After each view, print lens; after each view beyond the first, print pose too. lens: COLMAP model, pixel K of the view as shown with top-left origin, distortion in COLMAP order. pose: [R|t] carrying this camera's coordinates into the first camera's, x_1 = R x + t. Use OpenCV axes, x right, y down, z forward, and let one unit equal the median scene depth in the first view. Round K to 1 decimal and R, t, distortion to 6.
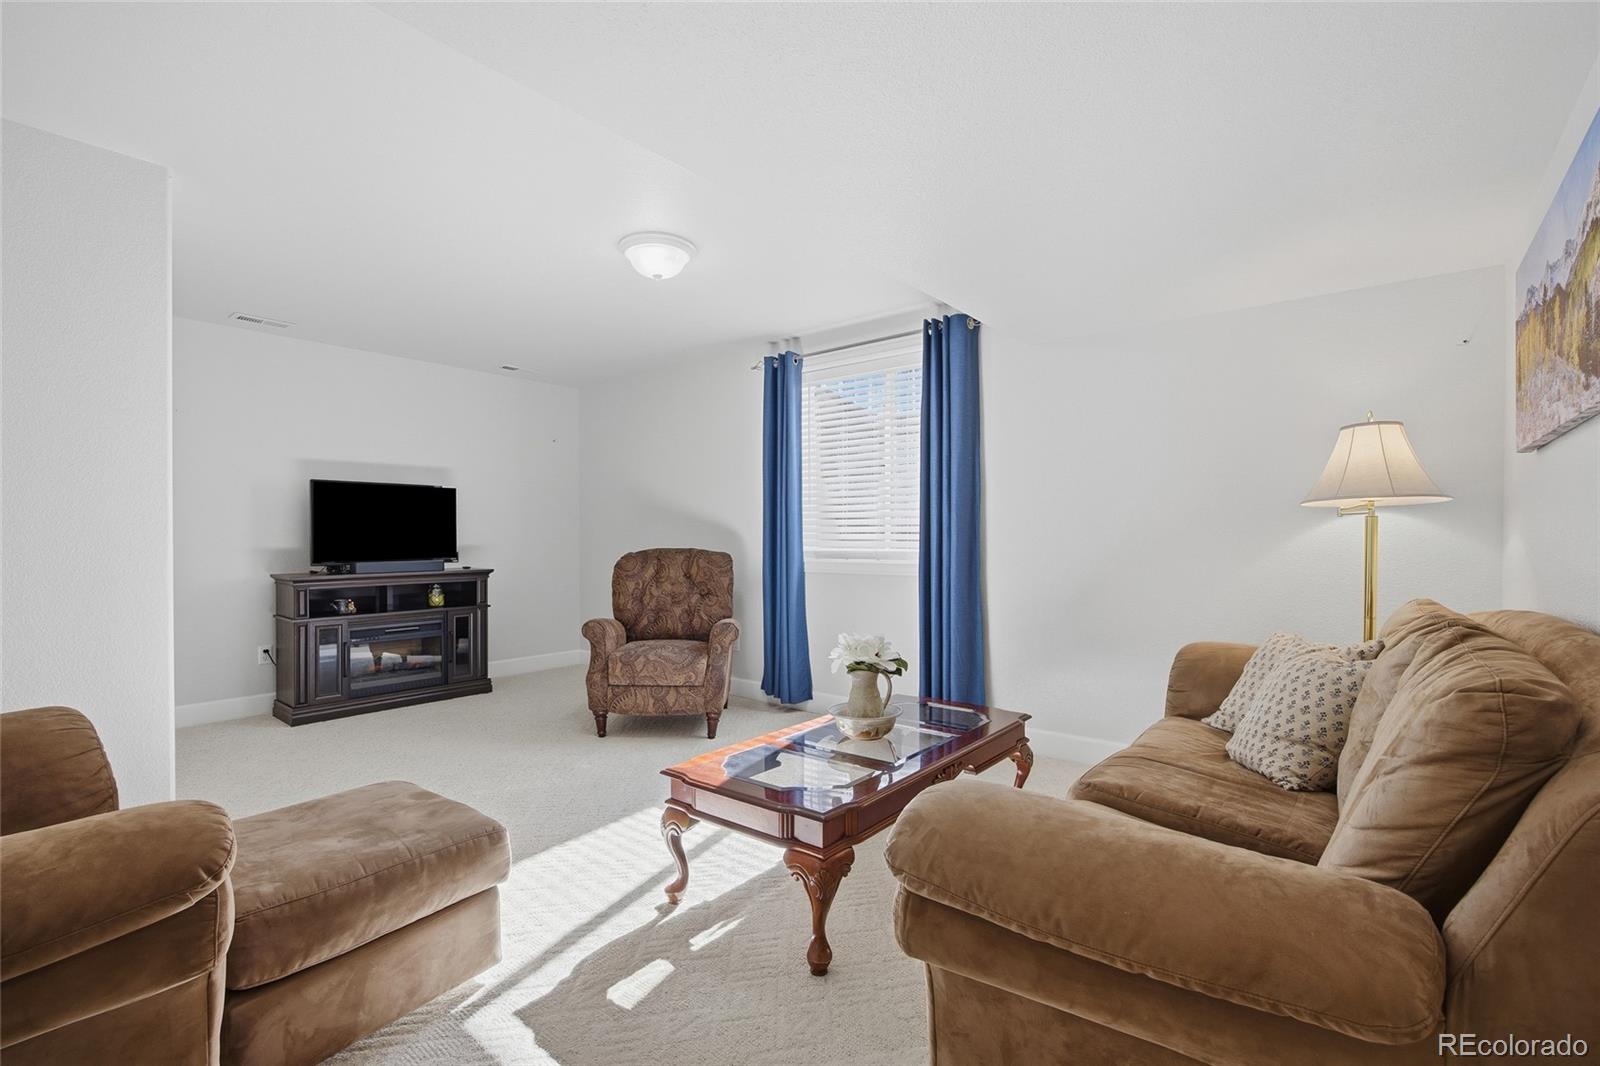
lens RADIAL K [[727.8, 0, 799.3], [0, 727.8, 538.2], [0, 0, 1]] dist [-0.028441, 0.013798]
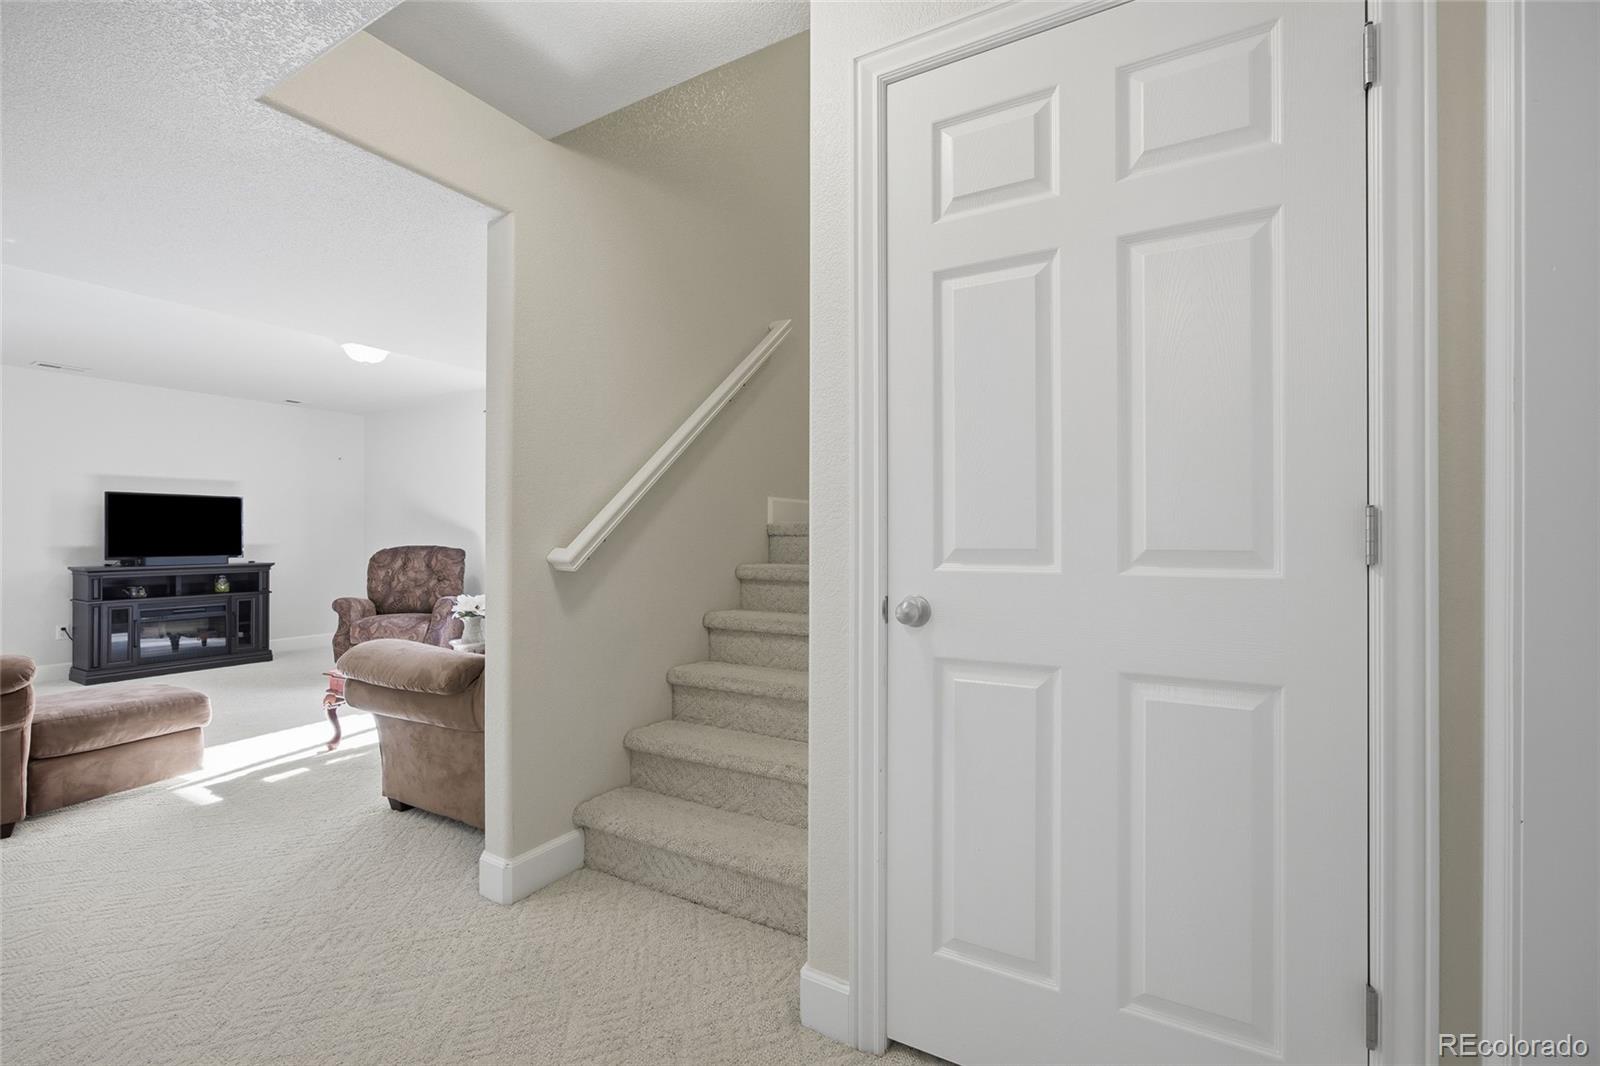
lens RADIAL K [[709.6, 0, 796.0], [0, 709.6, 533.7], [0, 0, 1]] dist [-0.002469, 0.000254]
pose [[0.987665, 0.000846, 0.156582, 0.317271], [0.000249, 0.999976, -0.006974, 0.001118], [-0.156584, 0.006927, 0.987640, -0.407872]]
